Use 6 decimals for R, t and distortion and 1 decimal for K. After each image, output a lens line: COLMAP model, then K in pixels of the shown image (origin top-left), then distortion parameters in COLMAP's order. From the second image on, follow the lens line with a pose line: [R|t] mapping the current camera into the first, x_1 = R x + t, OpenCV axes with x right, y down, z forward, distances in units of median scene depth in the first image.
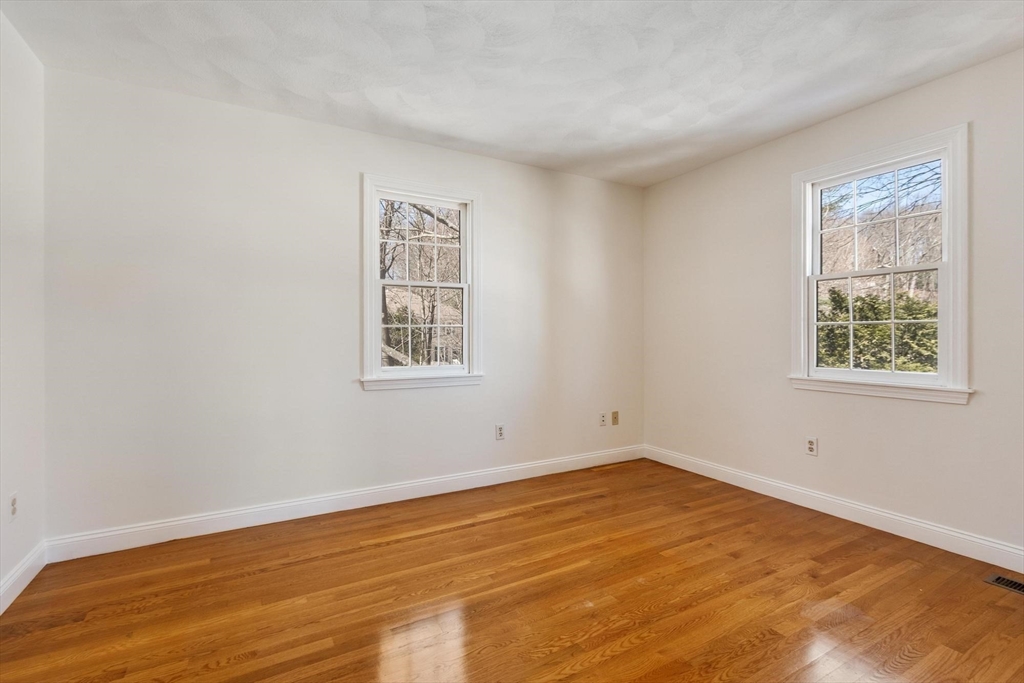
lens RADIAL K [[457.2, 0, 508.0], [0, 457.2, 324.6], [0, 0, 1]] dist [-0.000446, 0.000223]
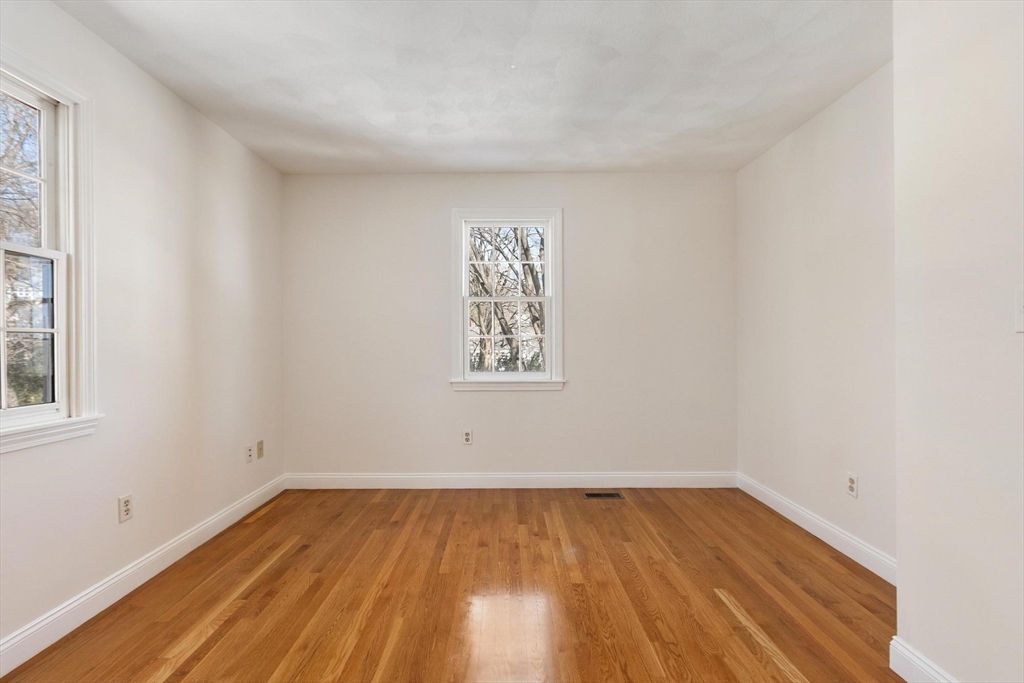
lens RADIAL K [[452.5, 0, 506.7], [0, 452.5, 338.9], [0, 0, 1]] dist [-0.000984, -0.000128]
pose [[0.497370, 0.009311, 0.867489, -0.337425], [-0.016968, 0.999856, -0.001003, 0.004678], [-0.867373, -0.014221, 0.497456, 0.323032]]
